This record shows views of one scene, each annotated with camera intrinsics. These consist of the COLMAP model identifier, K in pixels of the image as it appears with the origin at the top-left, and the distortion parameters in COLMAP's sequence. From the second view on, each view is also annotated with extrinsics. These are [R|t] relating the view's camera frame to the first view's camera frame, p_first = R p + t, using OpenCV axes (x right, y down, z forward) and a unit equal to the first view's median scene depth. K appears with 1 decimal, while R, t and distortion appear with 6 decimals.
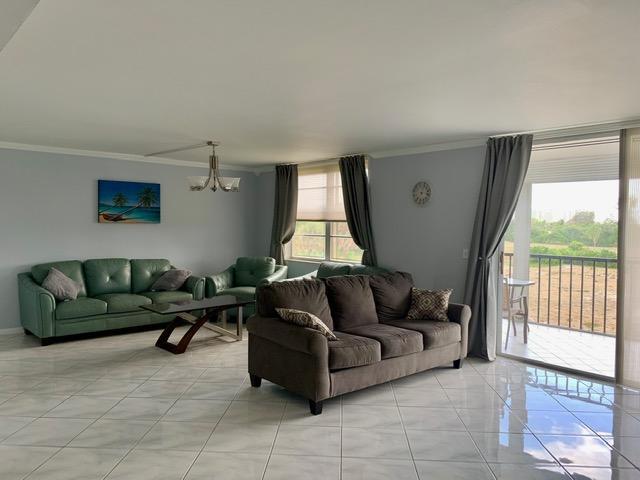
lens RADIAL K [[488.4, 0, 319.3], [0, 488.4, 238.6], [0, 0, 1]] dist [0.013965, -0.020958]
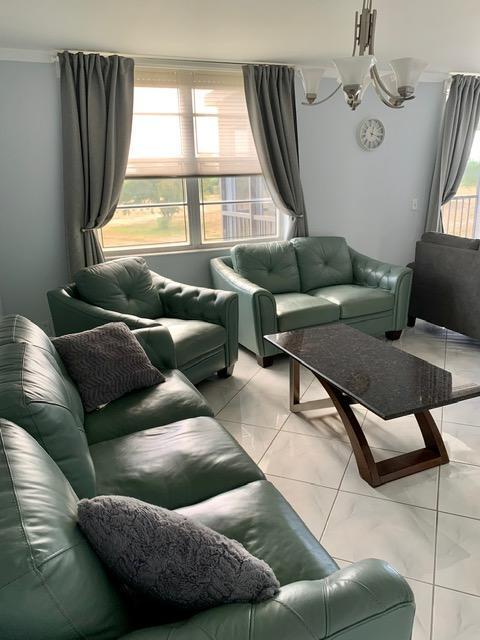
lens RADIAL K [[488.4, 0, 244.3], [0, 488.4, 319.0], [0, 0, 1]] dist [0.013965, -0.020958]
pose [[0.324305, -0.305274, 0.895340, -0.553541], [0.056849, 0.951075, 0.303685, -0.048865], [-0.944243, -0.047588, 0.325793, 0.752383]]
